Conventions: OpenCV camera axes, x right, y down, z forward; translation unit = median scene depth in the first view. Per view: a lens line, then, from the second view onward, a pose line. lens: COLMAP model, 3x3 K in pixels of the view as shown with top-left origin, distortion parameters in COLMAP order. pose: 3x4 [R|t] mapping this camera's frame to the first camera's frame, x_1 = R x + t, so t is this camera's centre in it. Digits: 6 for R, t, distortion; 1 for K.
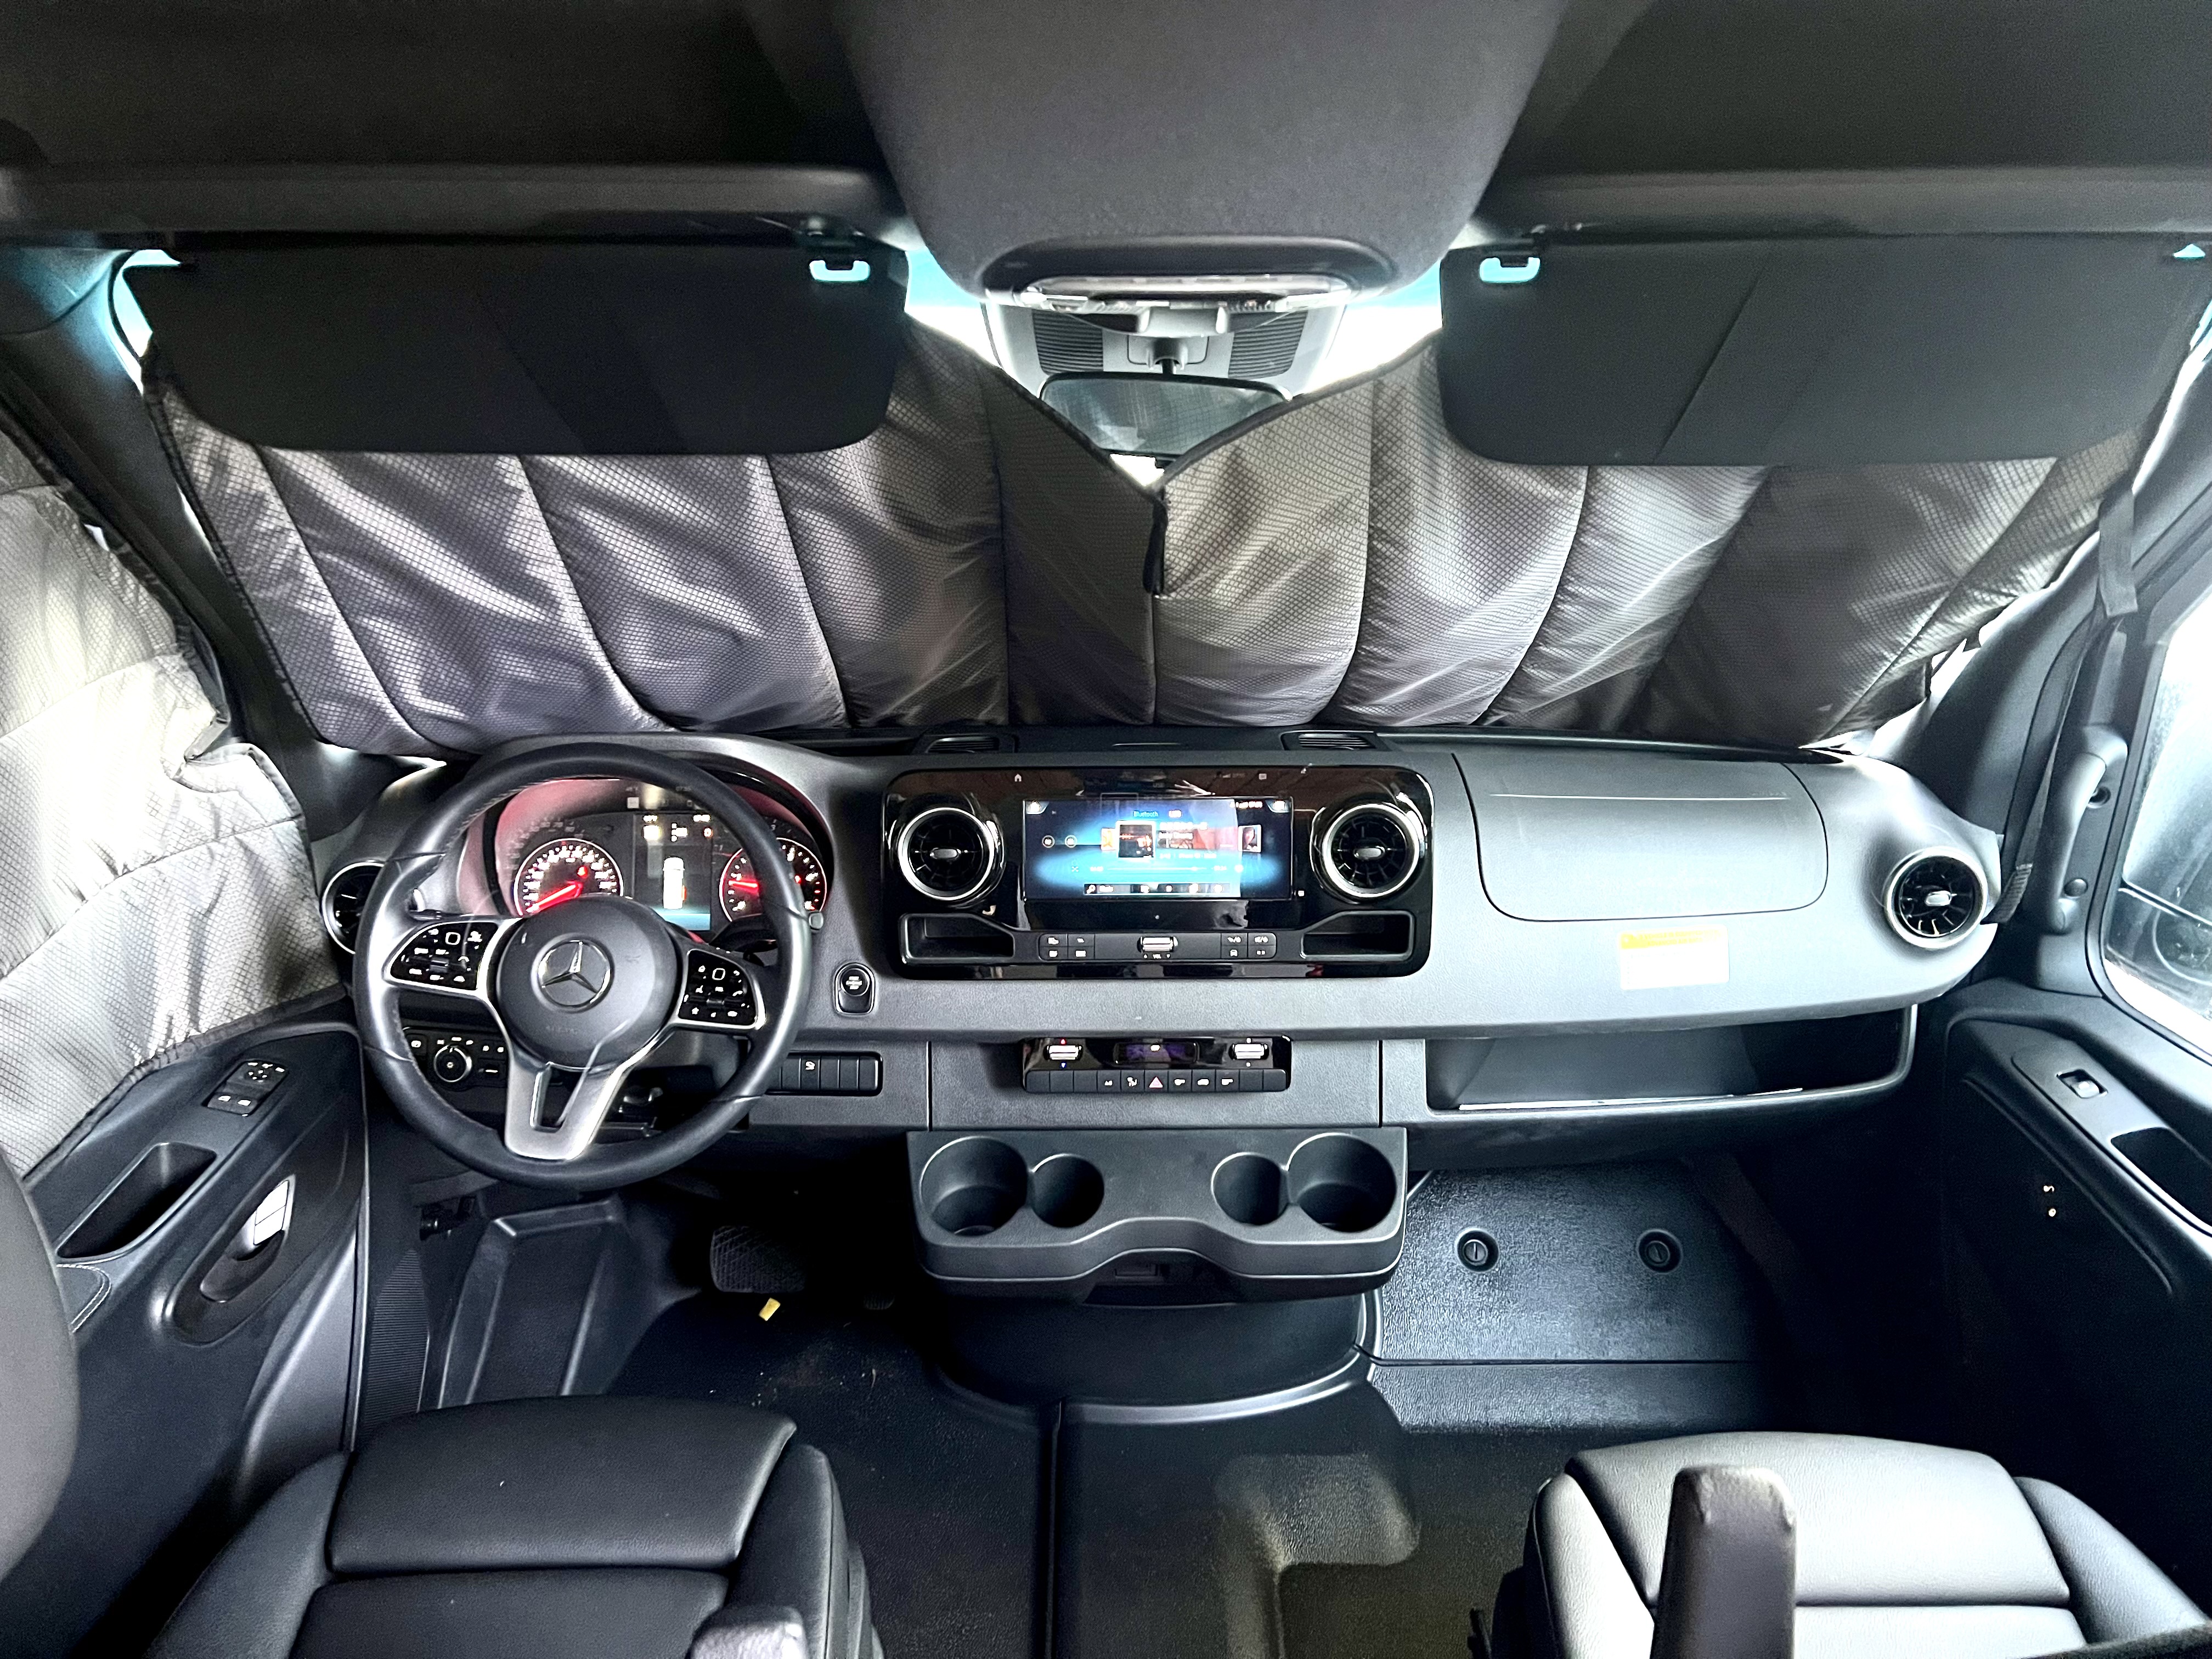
lens RADIAL K [[1666.9, 0, 1125.3], [0, 1666.9, 825.0], [0, 0, 1]] dist [0.049324, -0.067268]
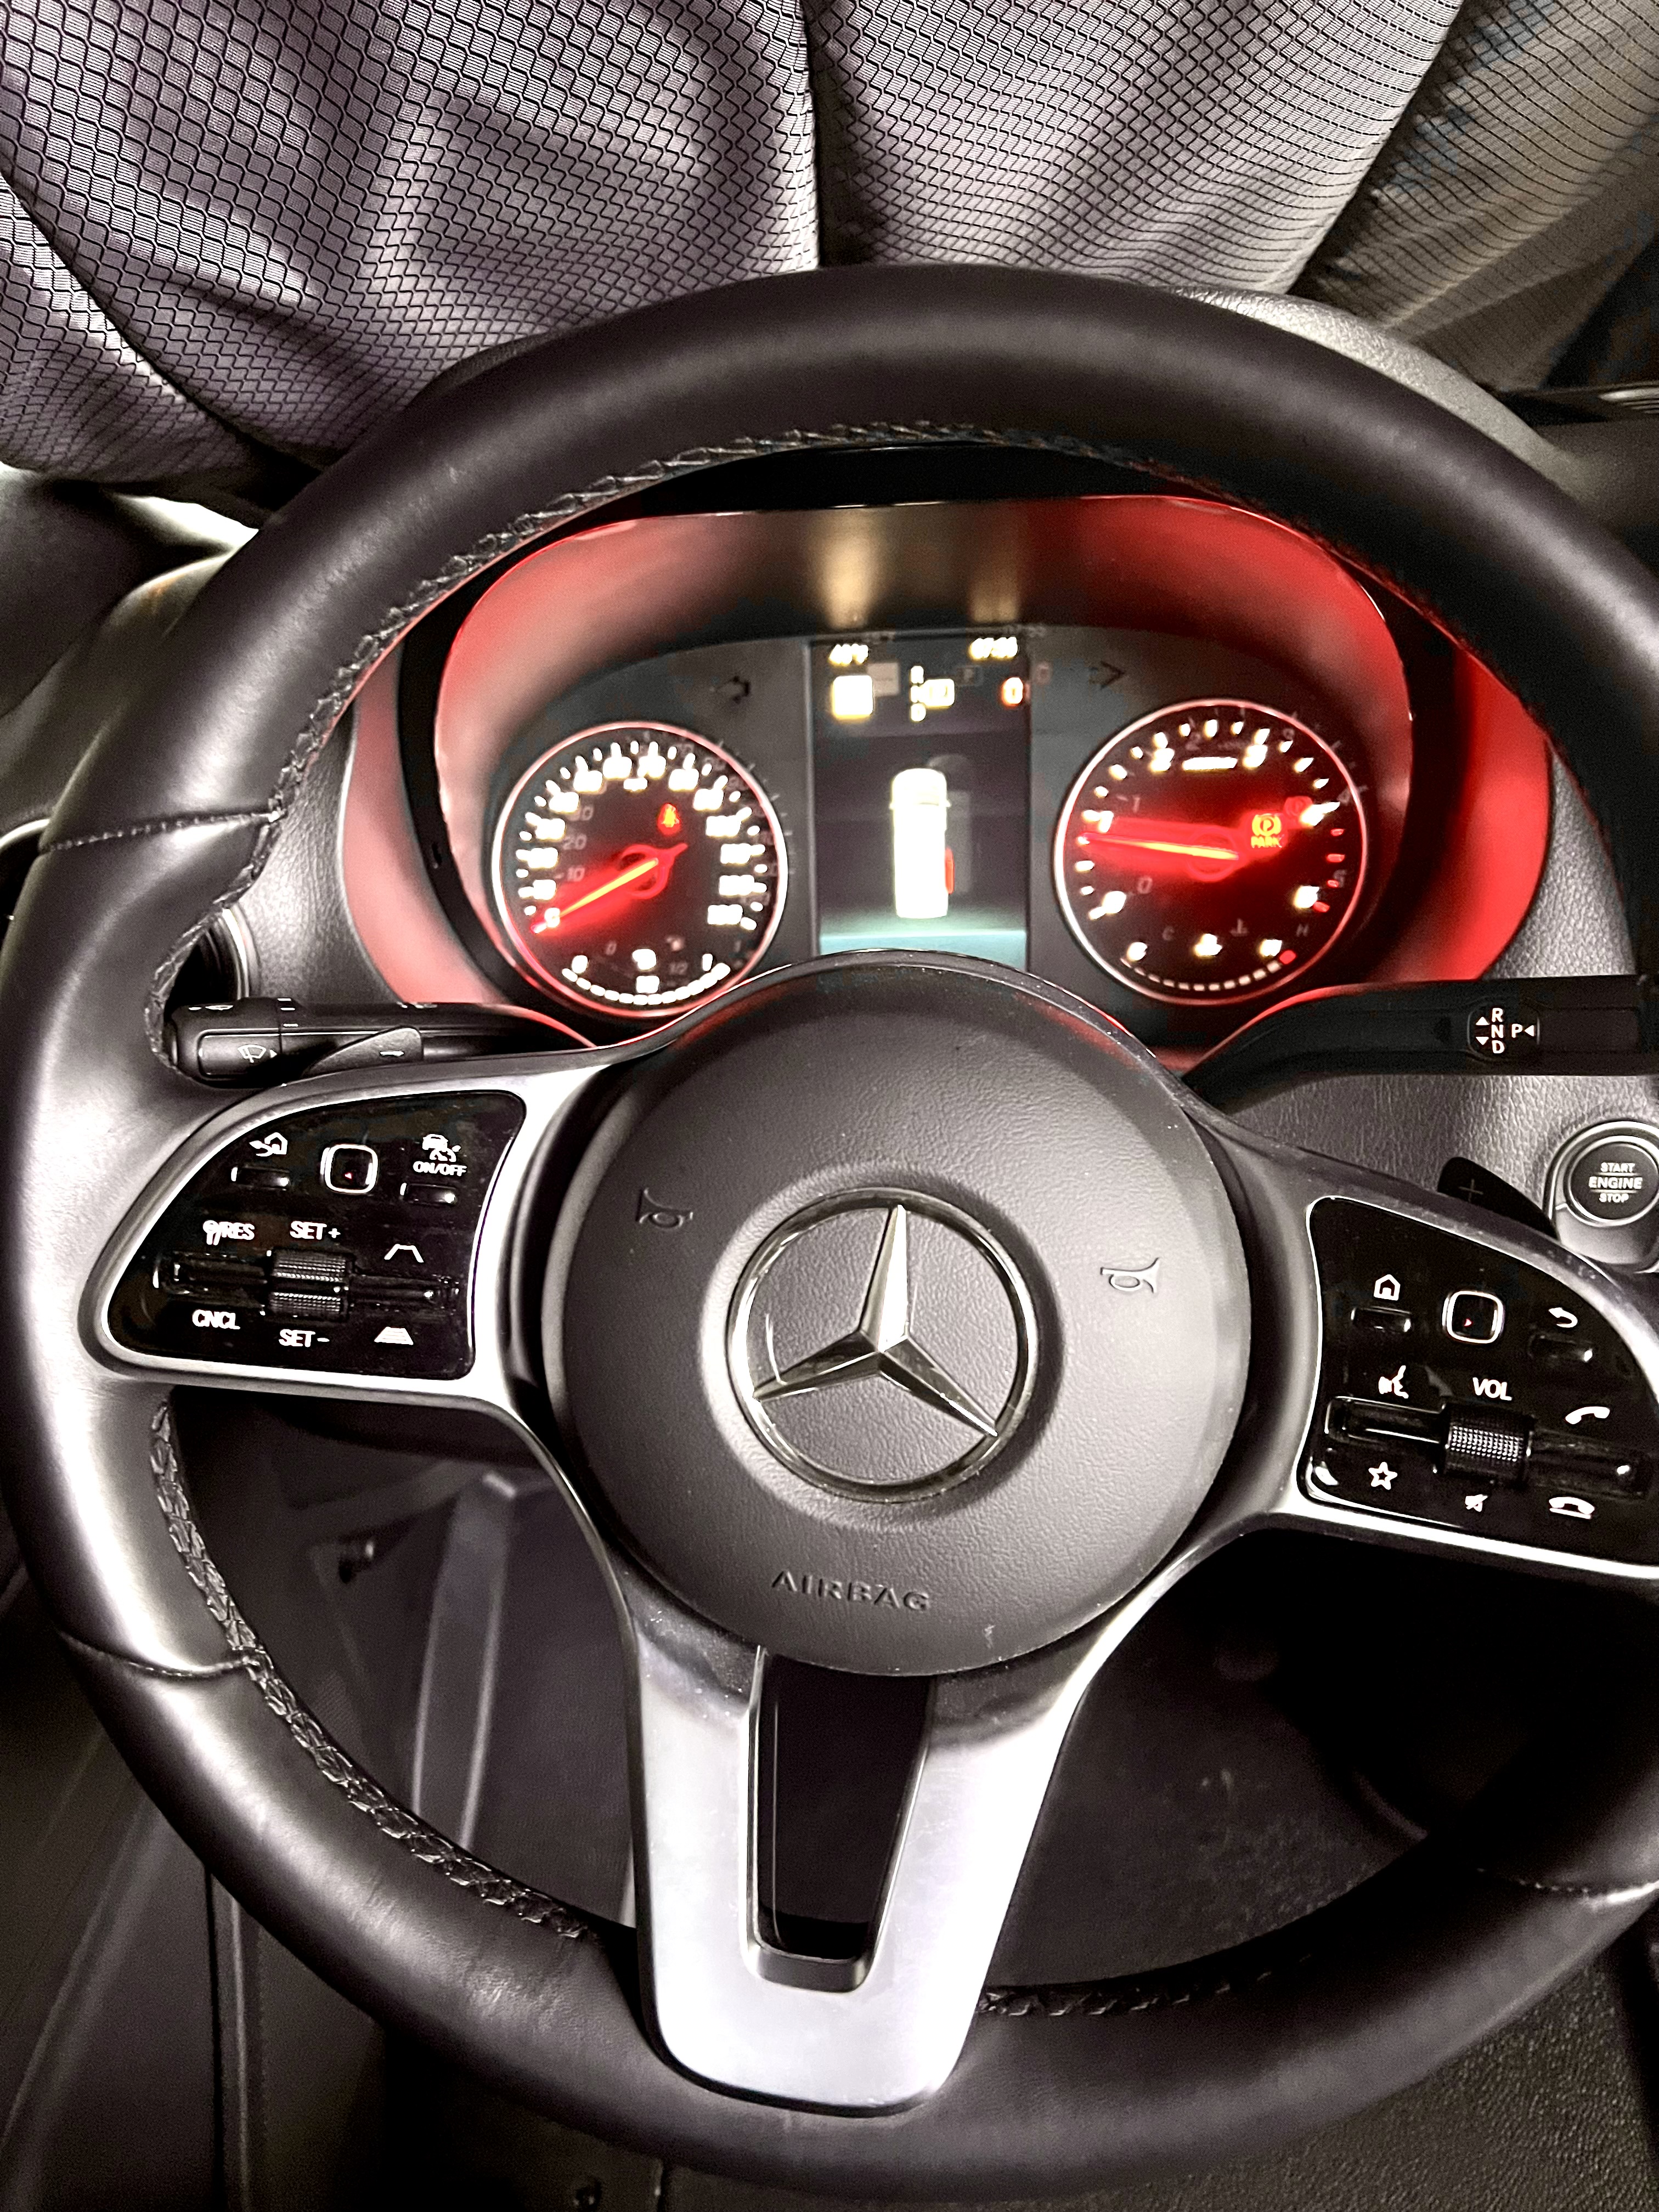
lens RADIAL K [[1666.9, 0, 819.4], [0, 1666.9, 1126.5], [0, 0, 1]] dist [0.049324, -0.067268]
pose [[0.994599, -0.006058, -0.103619, -0.257008], [0.032505, 0.966260, 0.255510, 0.001883], [0.098575, -0.257498, 0.961238, 0.646841]]
